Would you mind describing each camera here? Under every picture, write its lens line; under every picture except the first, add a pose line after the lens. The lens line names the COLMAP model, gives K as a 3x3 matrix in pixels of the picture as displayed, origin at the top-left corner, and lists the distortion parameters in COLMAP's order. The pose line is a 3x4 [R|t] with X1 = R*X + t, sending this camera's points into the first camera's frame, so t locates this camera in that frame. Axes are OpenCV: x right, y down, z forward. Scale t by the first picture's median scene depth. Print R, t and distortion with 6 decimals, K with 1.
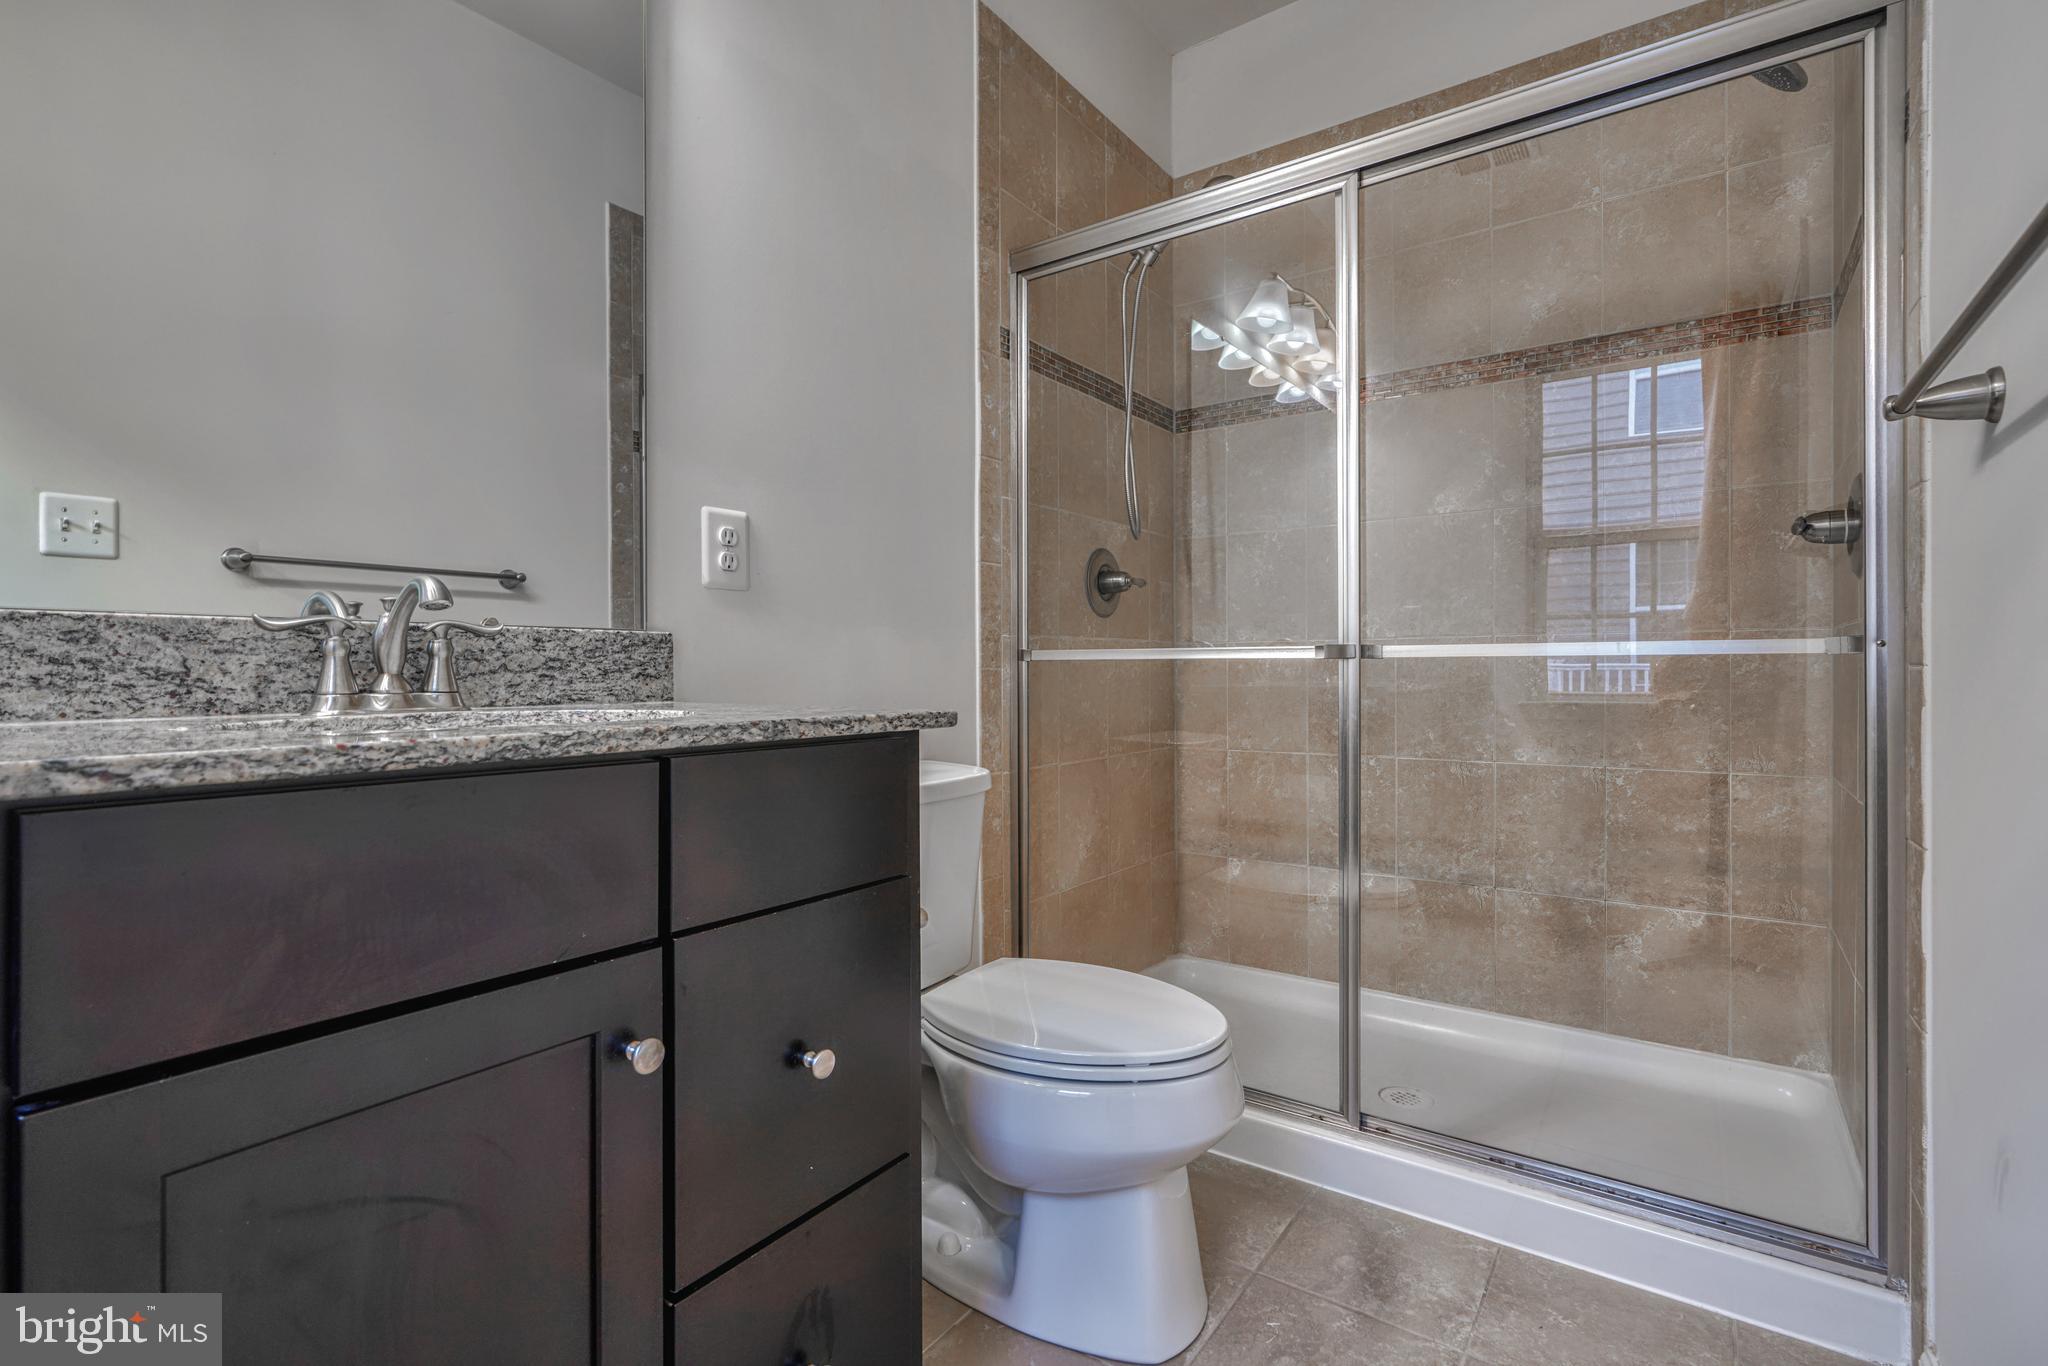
lens RADIAL K [[942.4, 0, 1030.3], [0, 942.4, 671.2], [0, 0, 1]] dist [-0.013183, 0.006128]
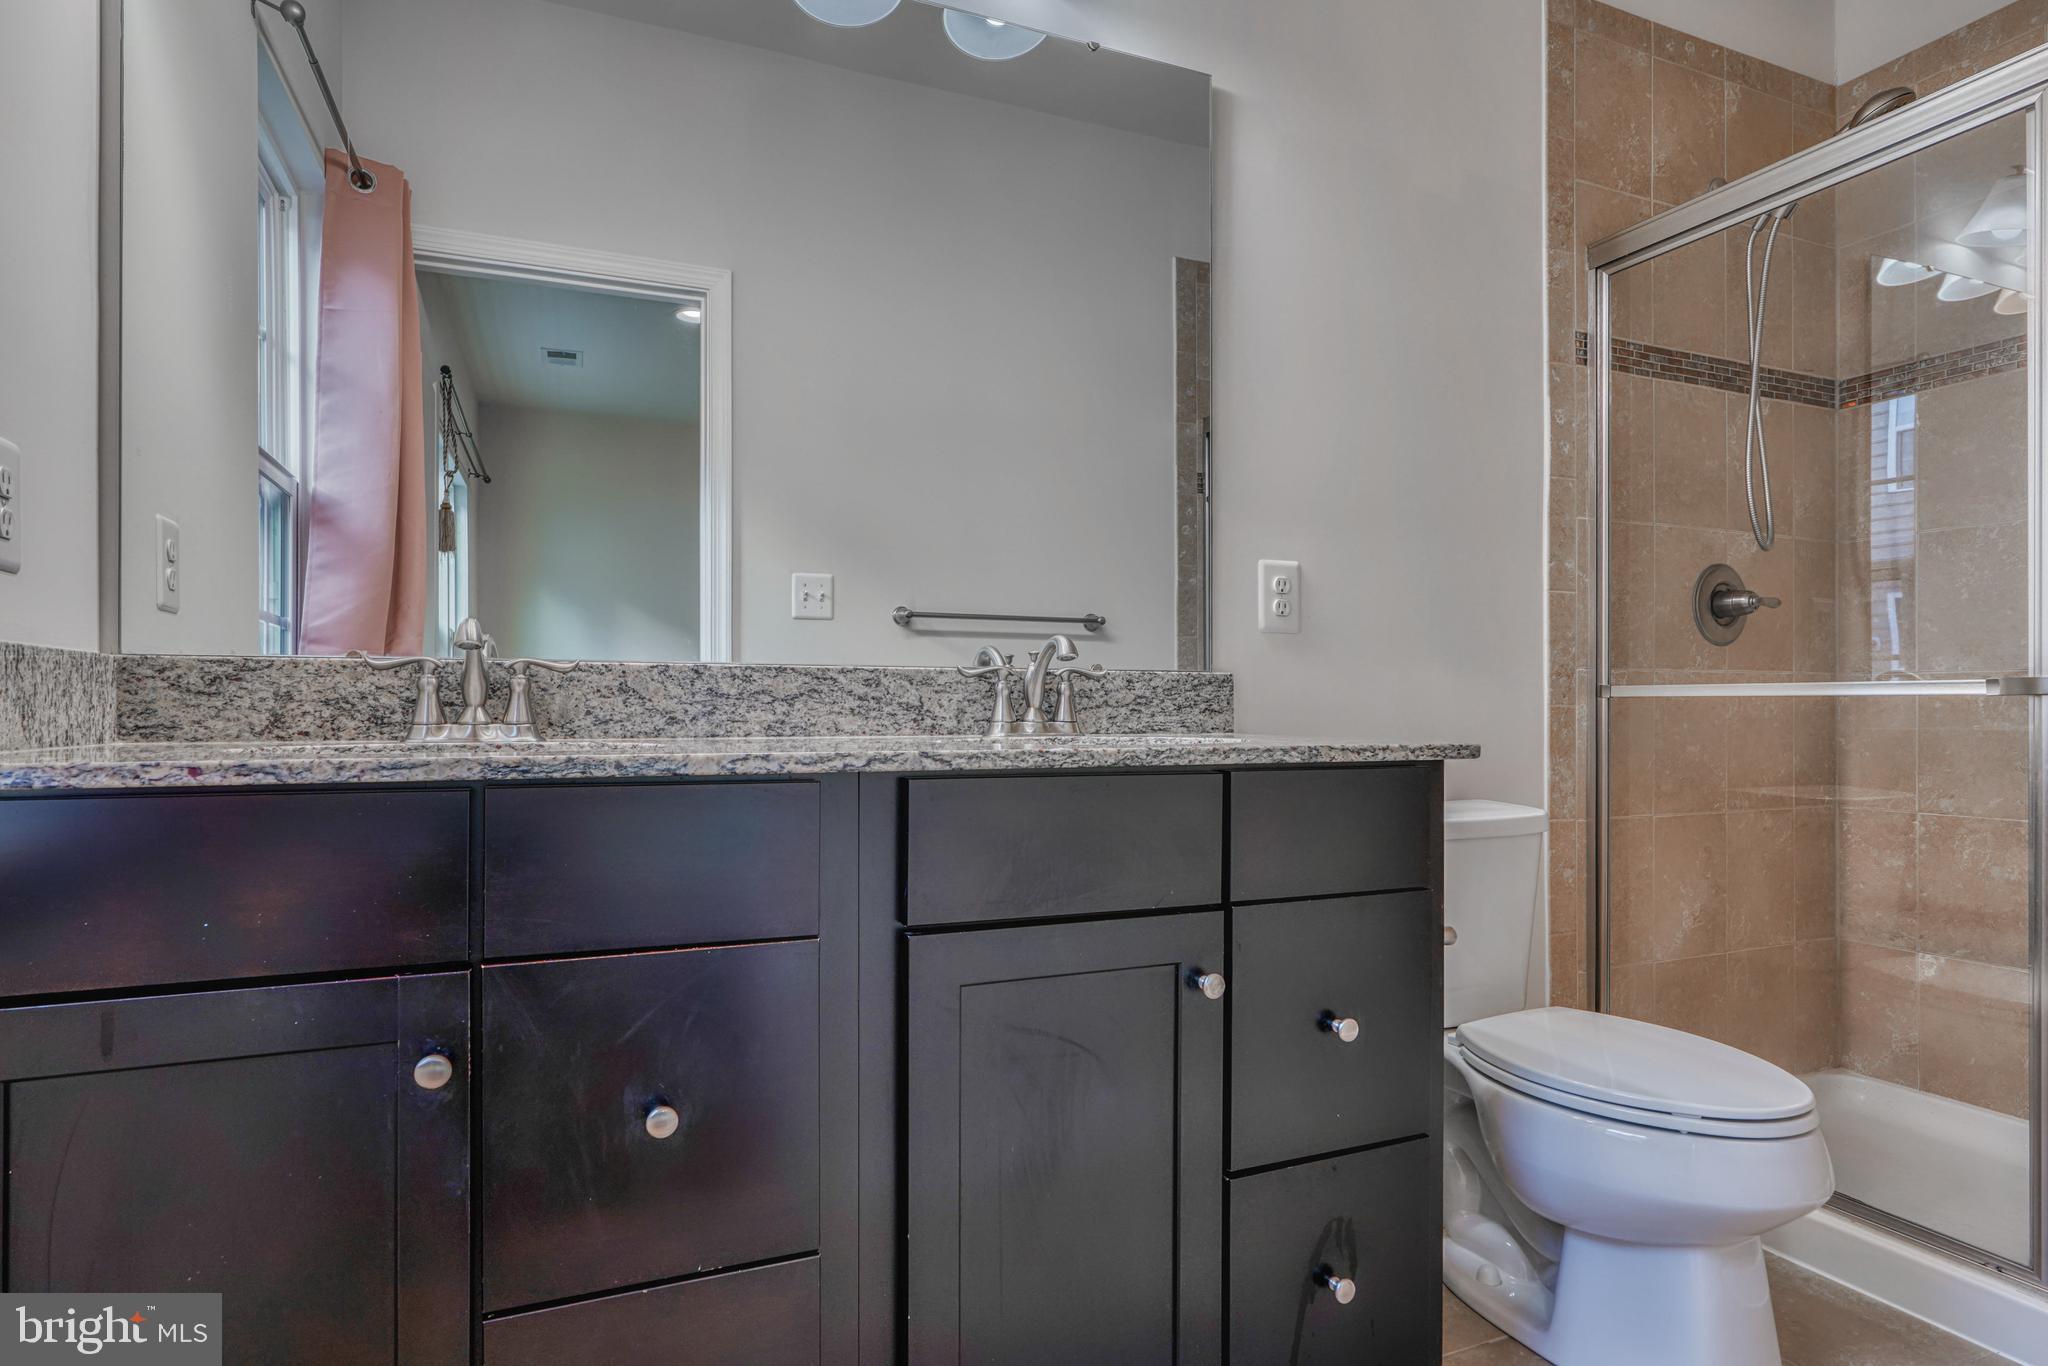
lens RADIAL K [[1100.1, 0, 1023.3], [0, 1100.1, 701.0], [0, 0, 1]] dist [-0.015093, 0.001977]
pose [[0.851210, 0.002363, -0.524820, 0.071746], [-0.005430, 0.999976, -0.004306, 0.000098], [0.524798, 0.006515, 0.851202, -0.187028]]
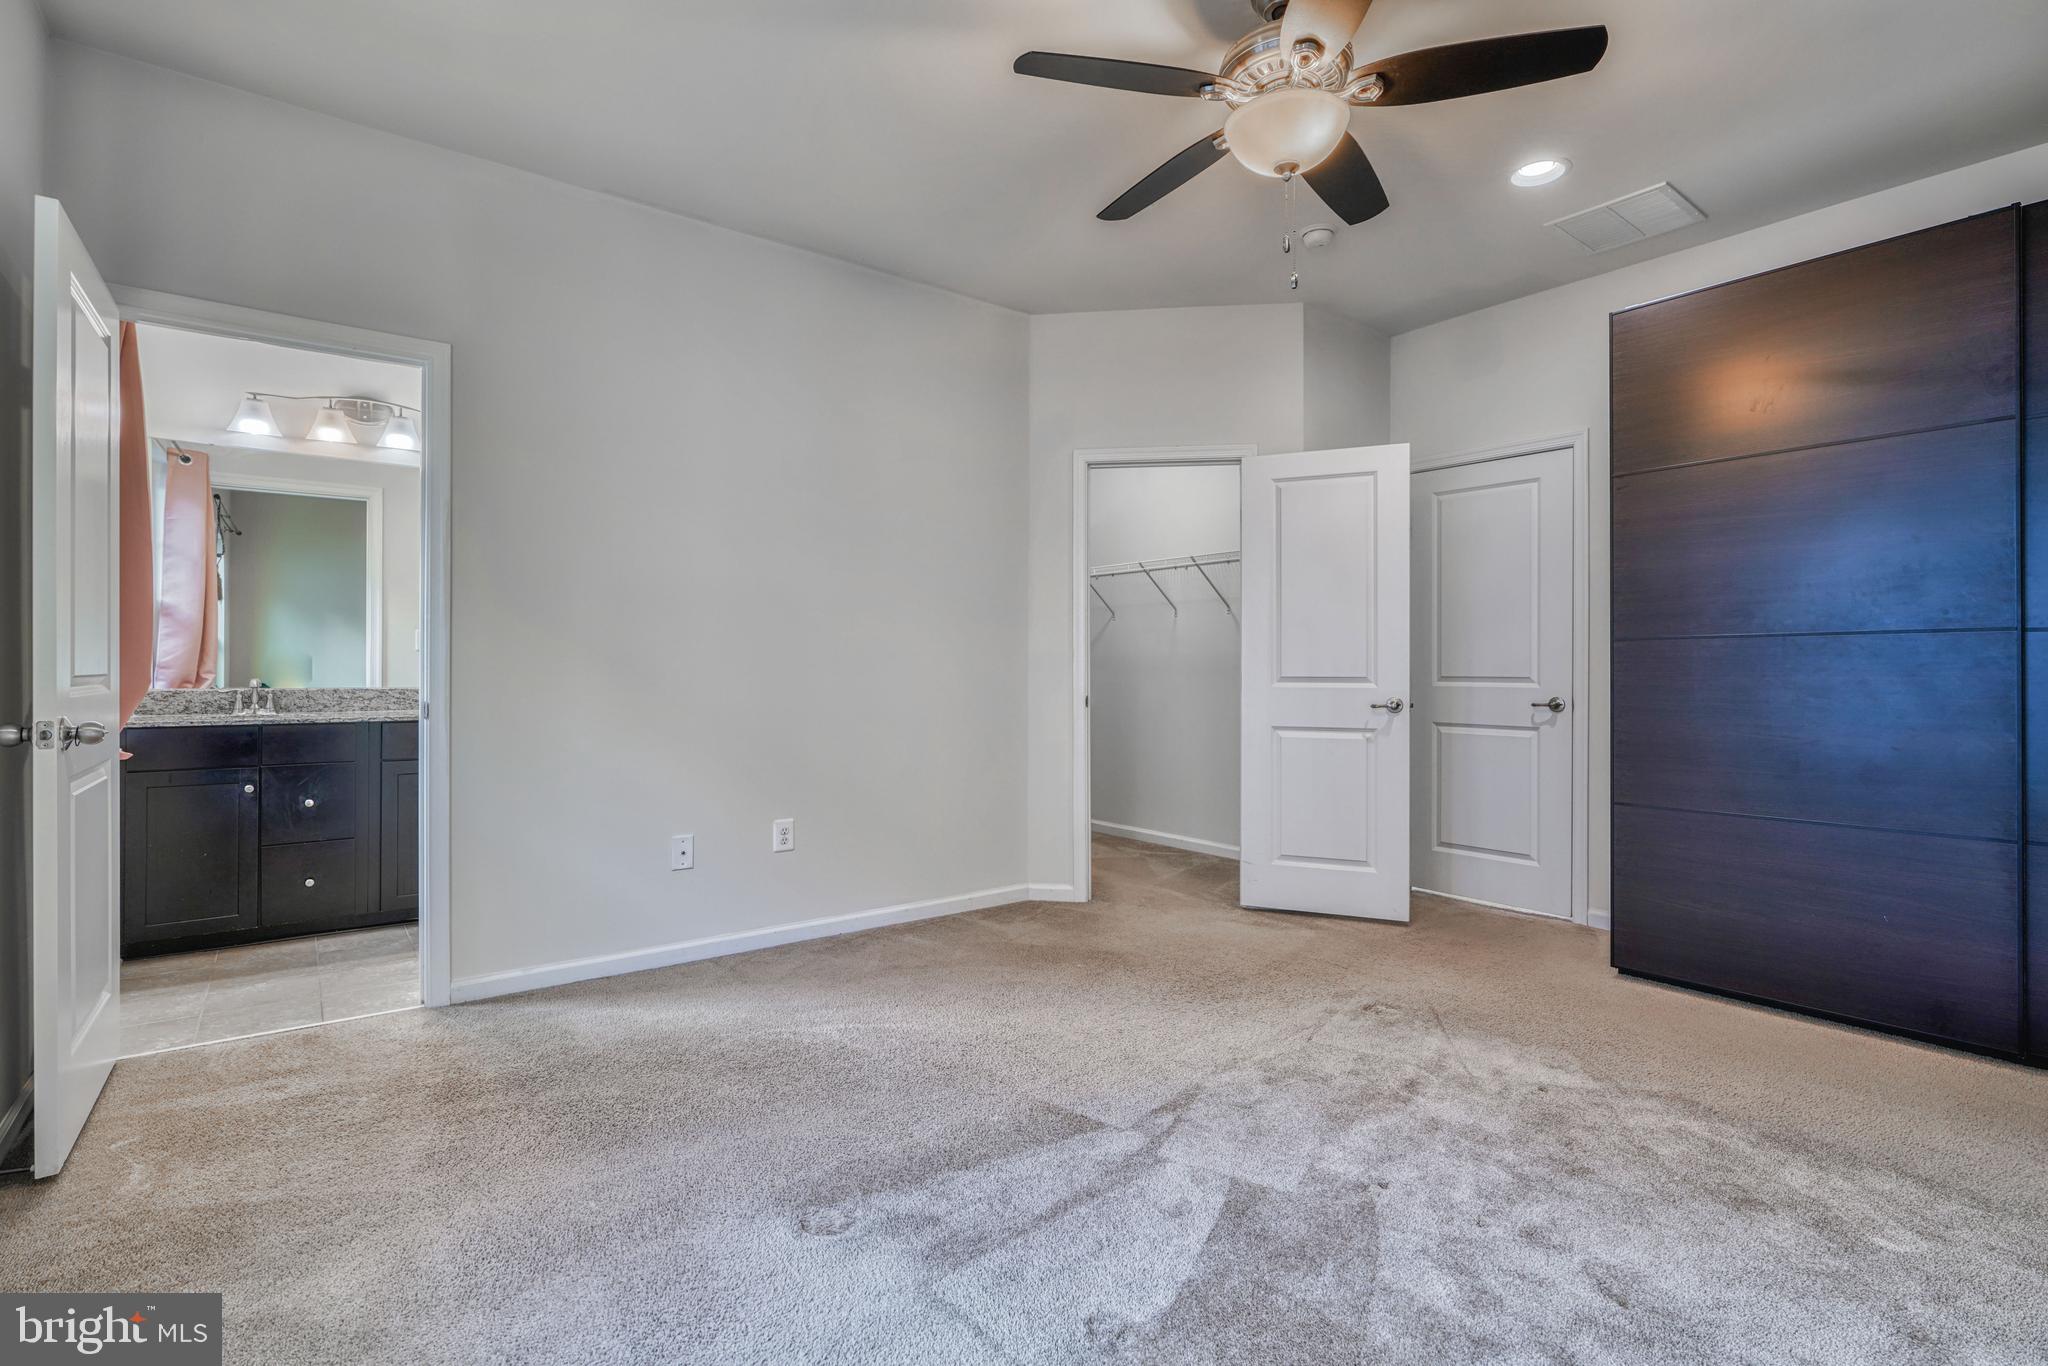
lens RADIAL K [[971.3, 0, 1021.2], [0, 971.3, 665.3], [0, 0, 1]] dist [-0.001095, 0.000033]
pose [[0.950103, 0.004873, -0.311897, 1.537595], [-0.005946, 0.999979, -0.002490, -0.080314], [0.311878, 0.004220, 0.950113, -1.186931]]
